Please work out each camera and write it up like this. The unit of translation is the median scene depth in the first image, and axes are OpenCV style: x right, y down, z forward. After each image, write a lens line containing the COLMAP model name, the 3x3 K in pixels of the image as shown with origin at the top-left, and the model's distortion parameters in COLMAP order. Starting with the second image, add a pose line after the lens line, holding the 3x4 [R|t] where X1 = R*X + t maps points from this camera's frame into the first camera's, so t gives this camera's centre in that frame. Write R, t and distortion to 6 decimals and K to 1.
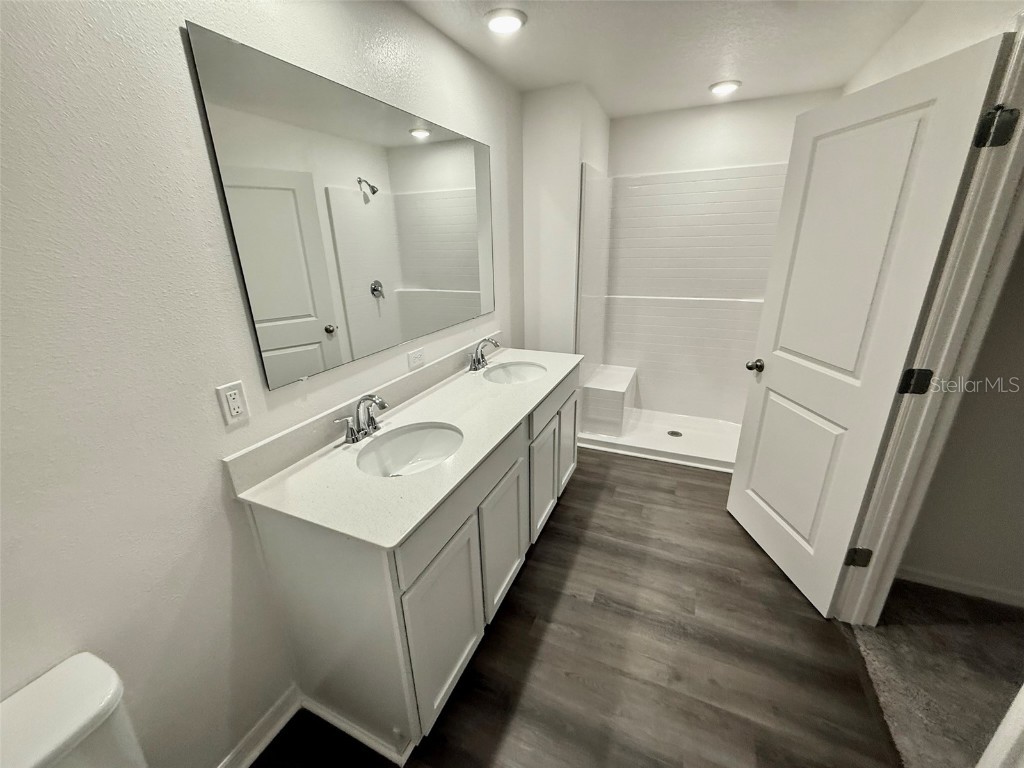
lens RADIAL K [[408.0, 0, 508.8], [0, 408.0, 383.7], [0, 0, 1]] dist [0.000554, -0.000405]
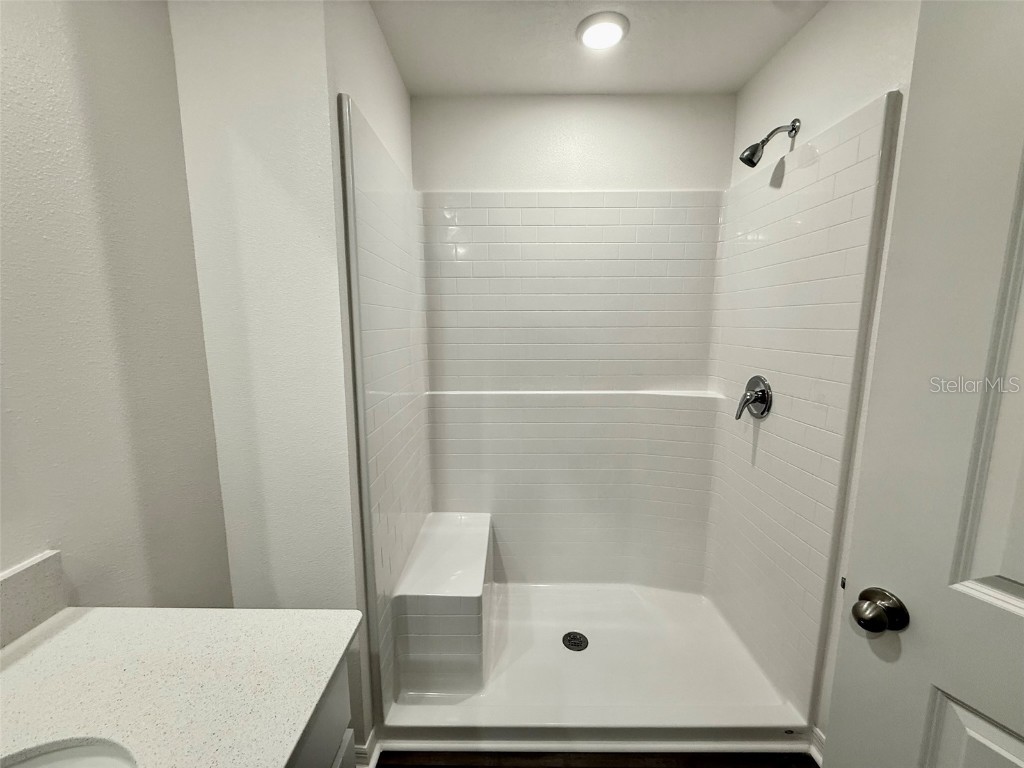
lens RADIAL K [[408.0, 0, 508.8], [0, 408.0, 383.7], [0, 0, 1]] dist [0.000554, -0.000405]
pose [[0.916746, -0.036052, 0.397841, 0.142090], [0.112724, 0.978792, -0.171055, -0.142230], [-0.383236, 0.201660, 0.901367, 0.542172]]
